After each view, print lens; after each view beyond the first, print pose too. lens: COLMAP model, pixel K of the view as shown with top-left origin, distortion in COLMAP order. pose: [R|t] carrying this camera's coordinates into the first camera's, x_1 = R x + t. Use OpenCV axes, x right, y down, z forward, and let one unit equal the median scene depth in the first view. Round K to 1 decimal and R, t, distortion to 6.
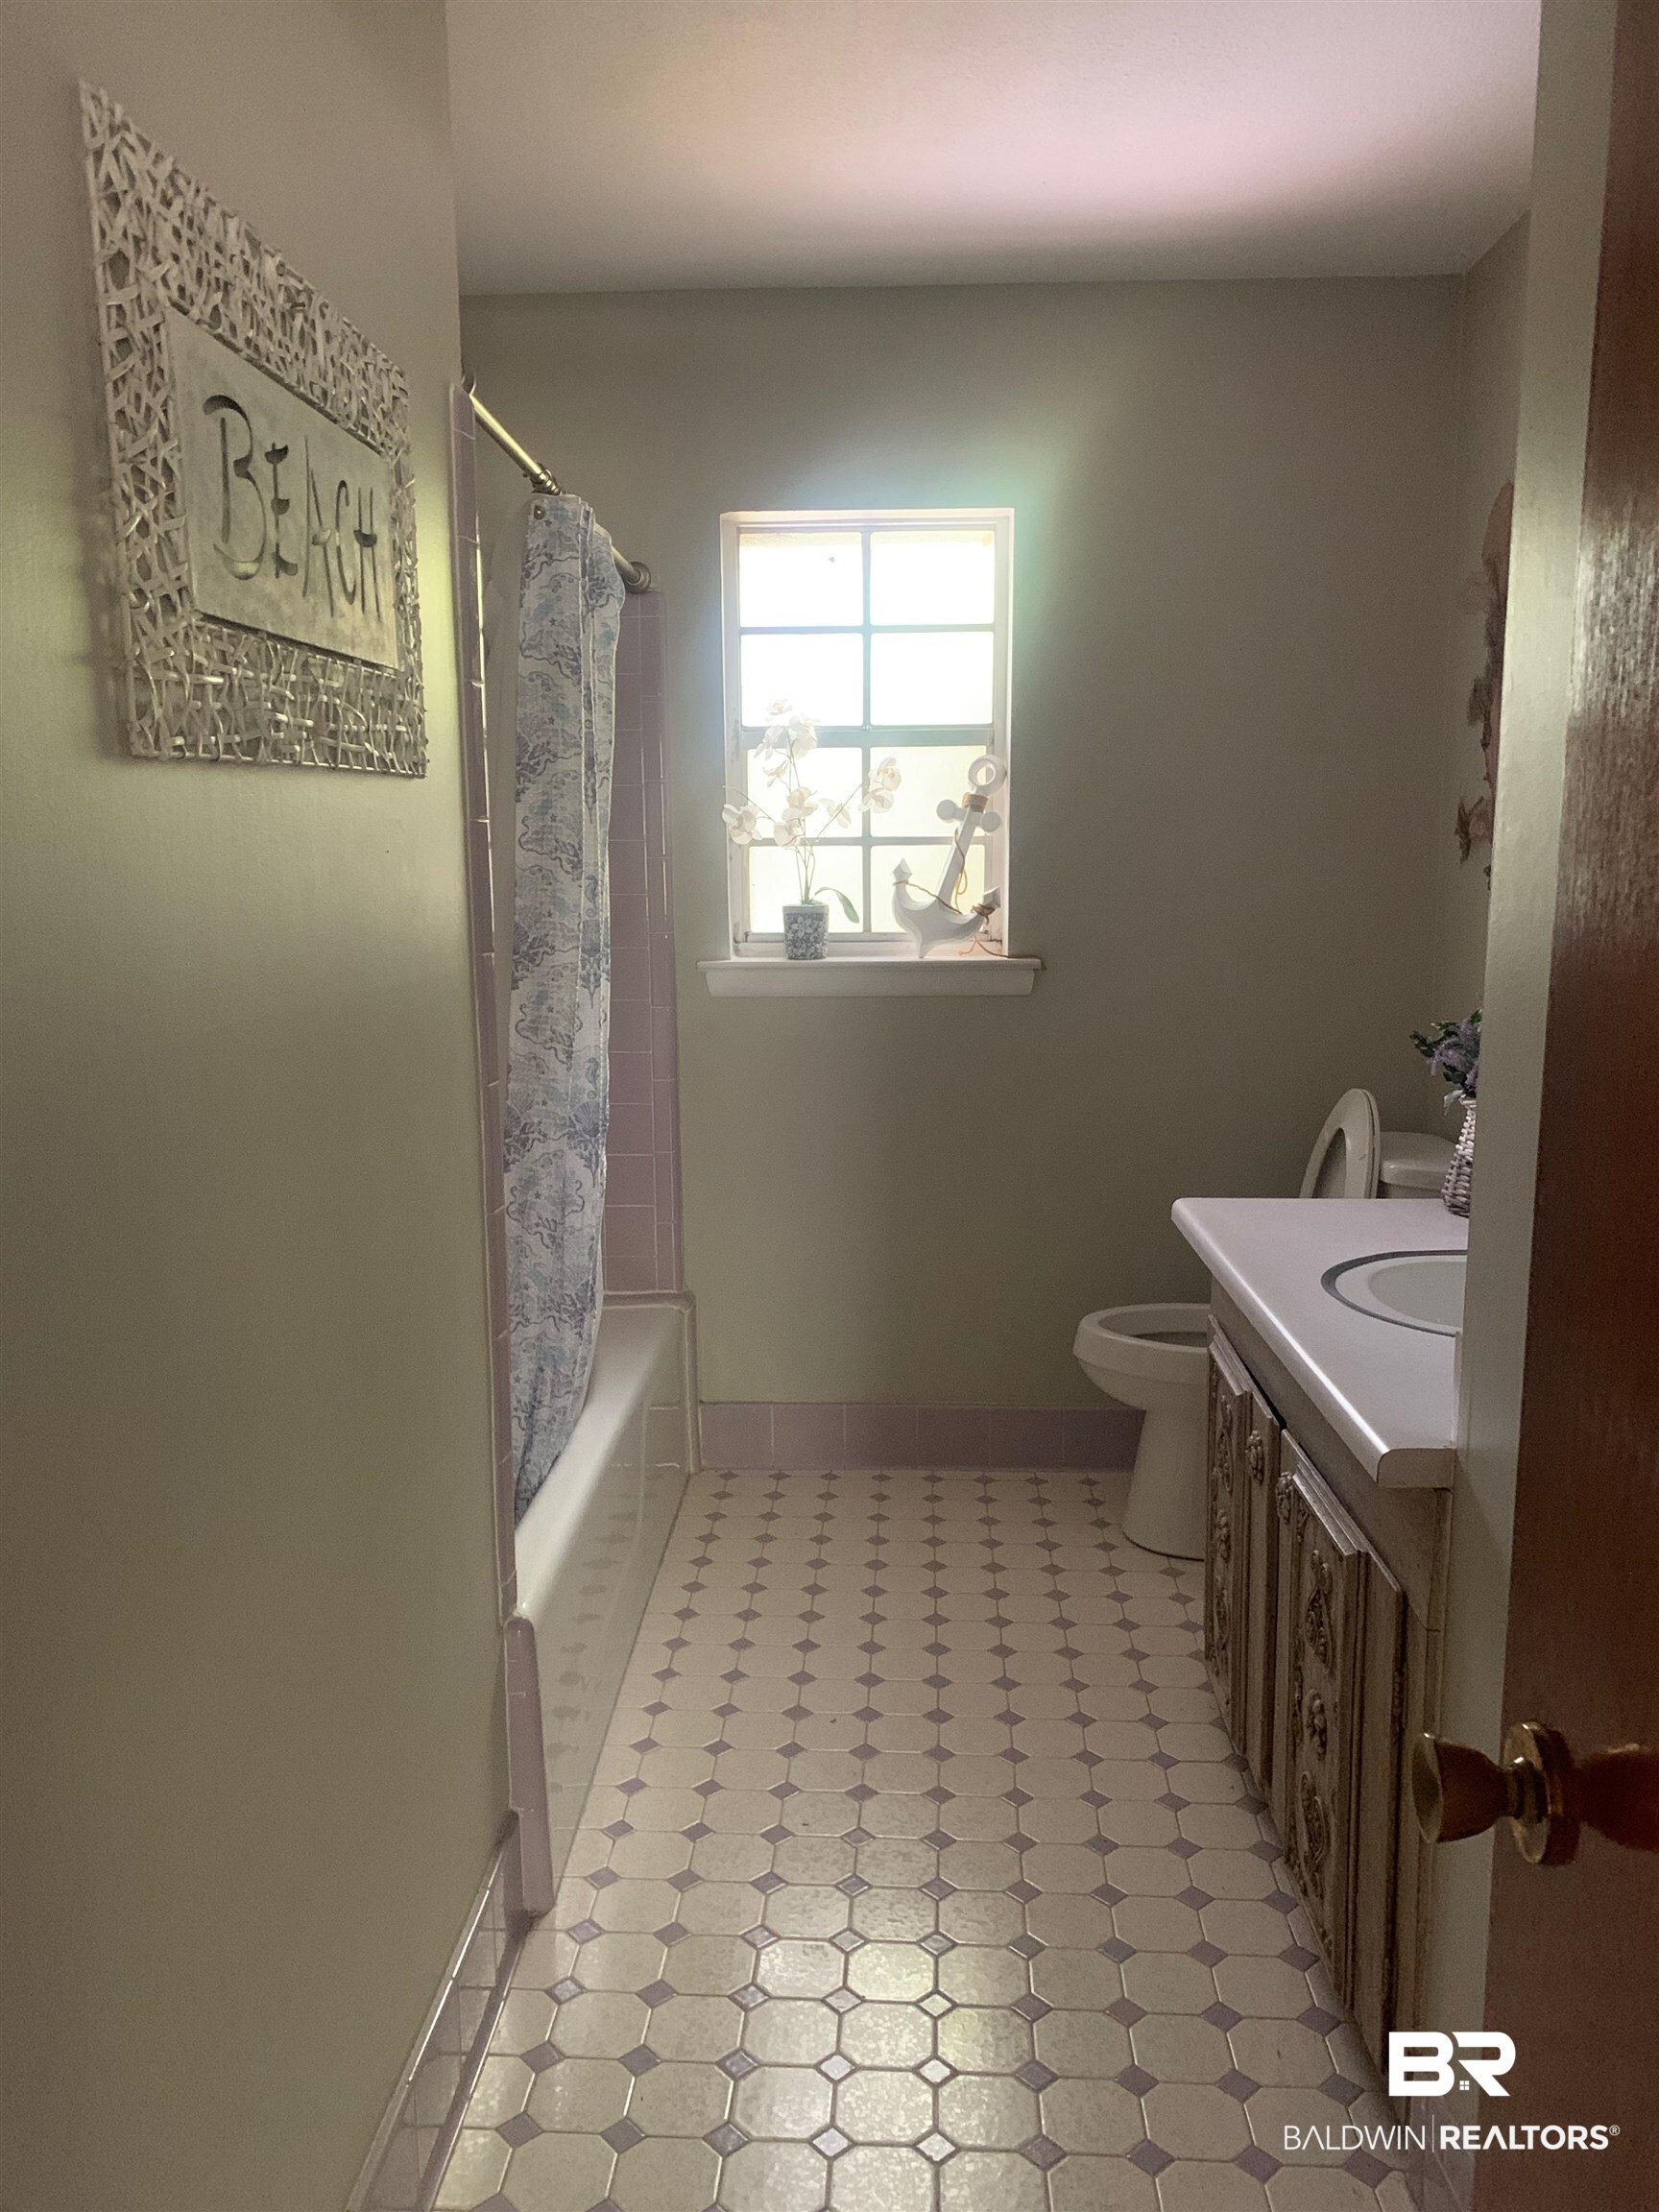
lens RADIAL K [[1711.2, 0, 829.1], [0, 1711.2, 1117.7], [0, 0, 1]] dist [0.004293, -0.000314]
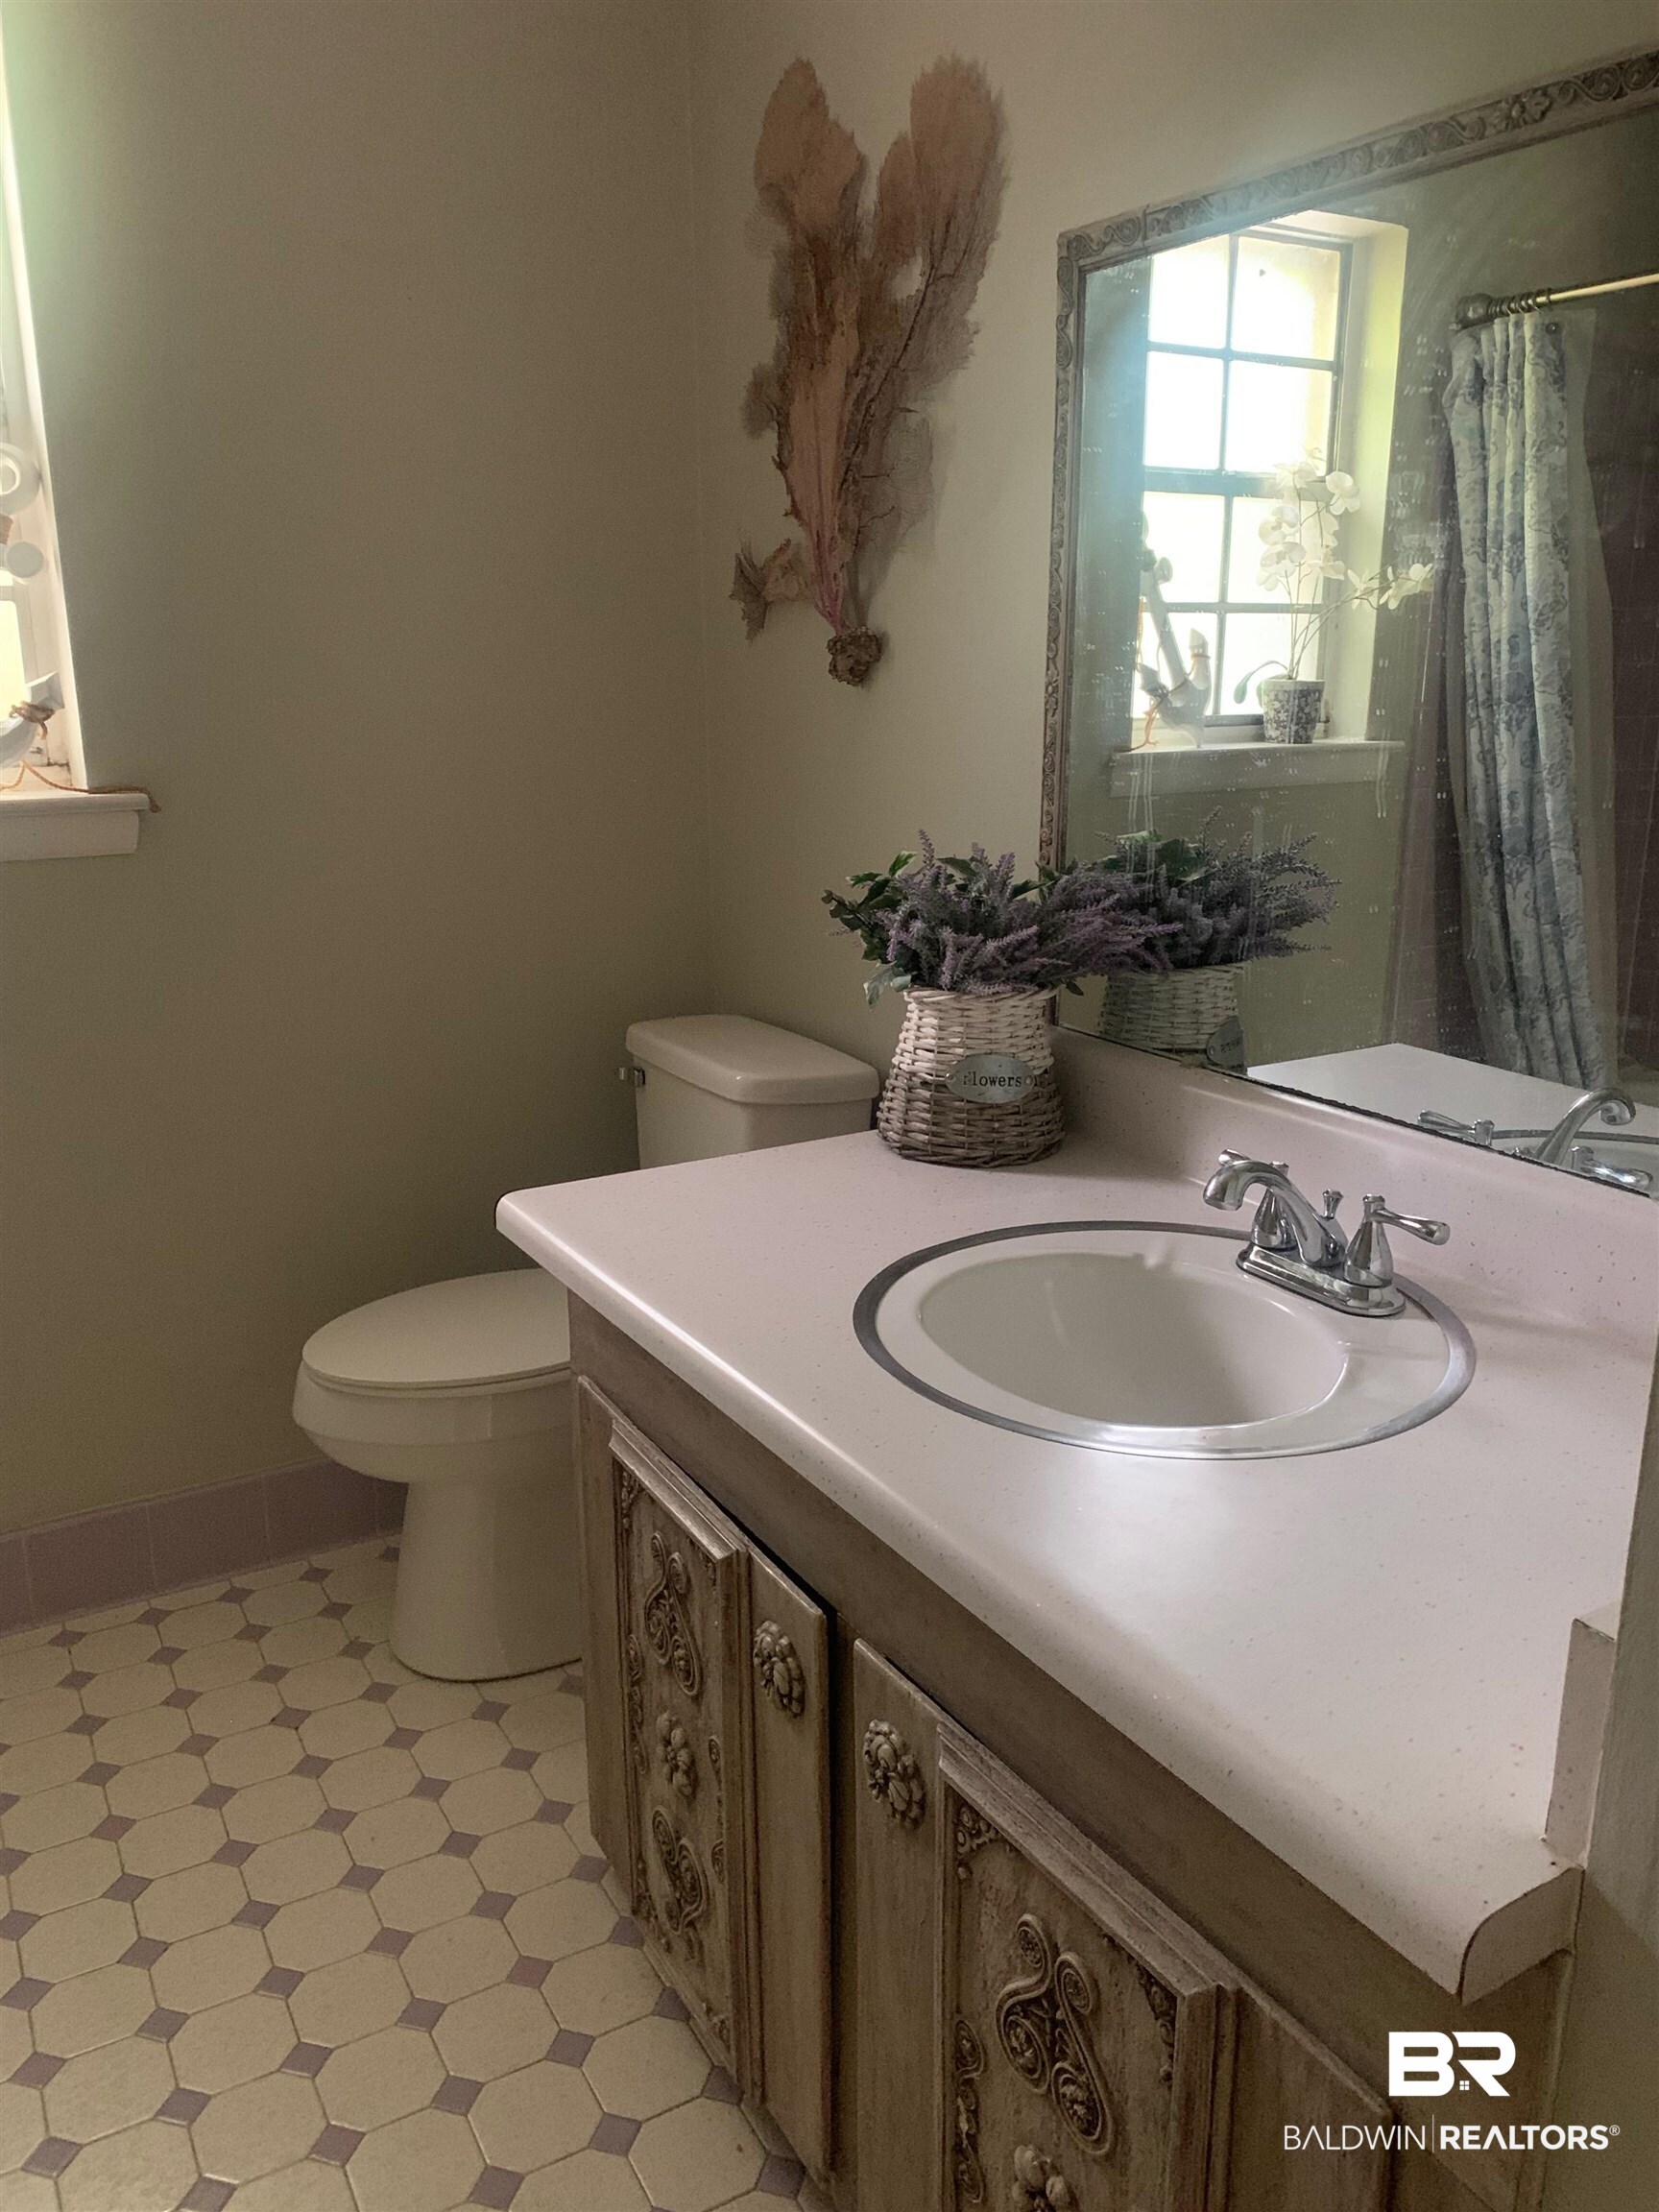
lens RADIAL K [[1711.2, 0, 829.1], [0, 1711.2, 1117.7], [0, 0, 1]] dist [0.004293, -0.000314]
pose [[0.842157, -0.136088, 0.521778, -0.006406], [0.080712, 0.988542, 0.127557, -0.039144], [-0.533158, -0.065309, 0.843491, 0.371129]]
